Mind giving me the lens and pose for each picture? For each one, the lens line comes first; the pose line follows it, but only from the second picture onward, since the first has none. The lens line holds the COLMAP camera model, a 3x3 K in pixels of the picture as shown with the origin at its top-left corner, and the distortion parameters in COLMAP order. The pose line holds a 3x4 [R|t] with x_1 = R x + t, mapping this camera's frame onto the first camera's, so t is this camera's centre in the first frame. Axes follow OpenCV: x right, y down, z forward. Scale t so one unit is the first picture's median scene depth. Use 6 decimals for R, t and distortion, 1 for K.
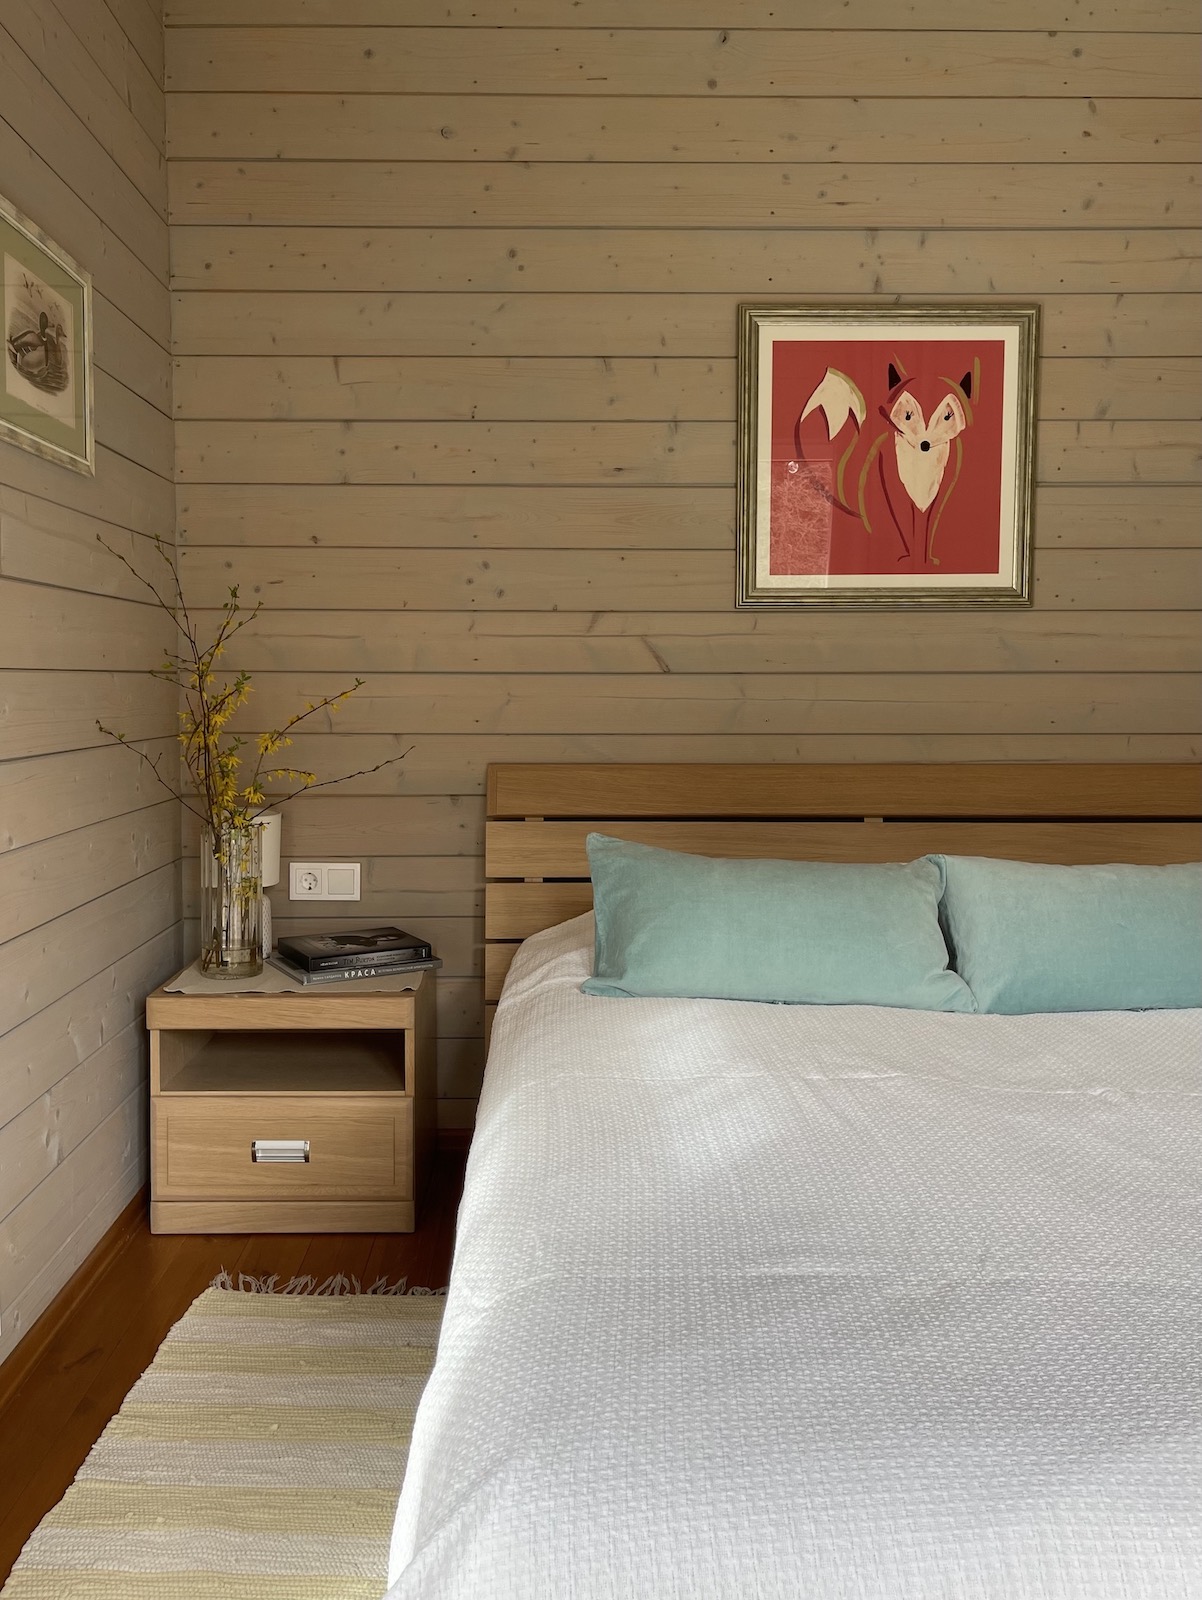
lens RADIAL K [[1337.0, 0, 568.8], [0, 1337.0, 752.2], [0, 0, 1]] dist [0.094742, -0.127640]
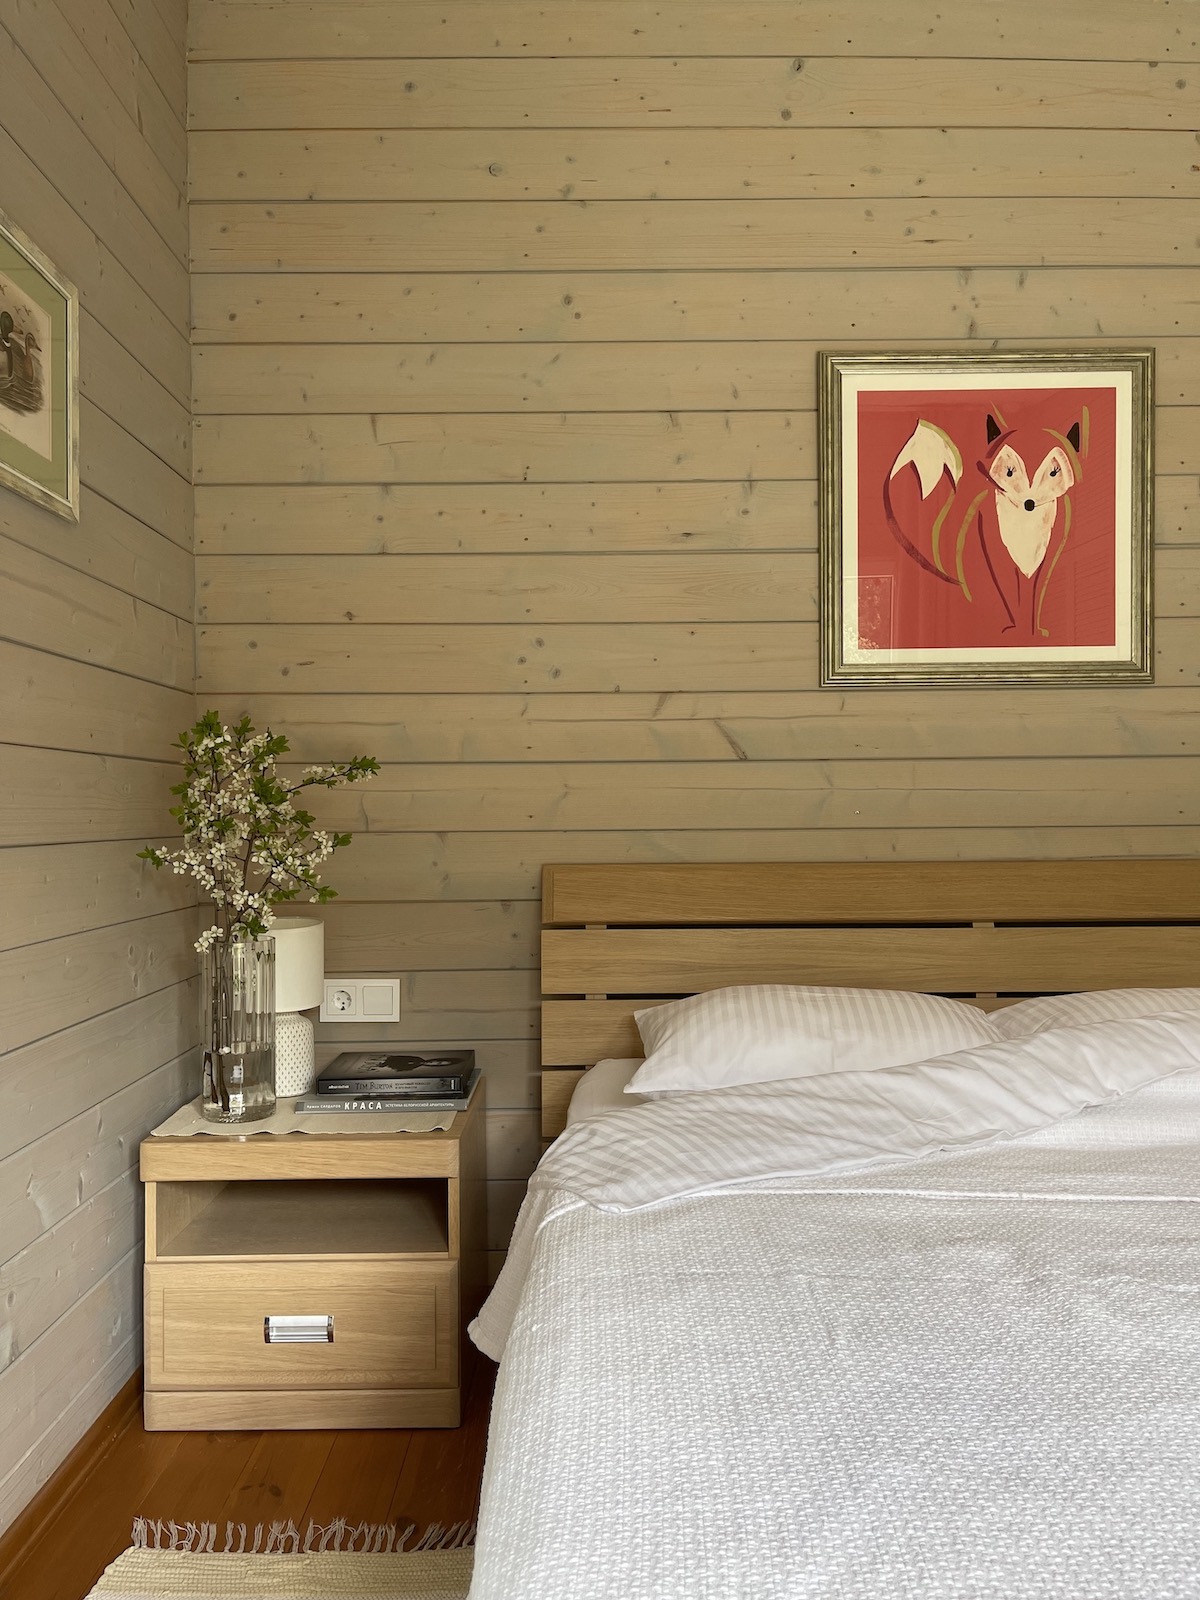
lens RADIAL K [[1203.6, 0, 600.0], [0, 1203.6, 800.0], [0, 0, 1]] dist [0.069587, -0.092217]
pose [[0.999930, -0.009189, -0.007486, -0.017035], [0.008724, 0.998159, -0.060020, 0.014698], [0.008023, 0.059951, 0.998169, 0.206020]]
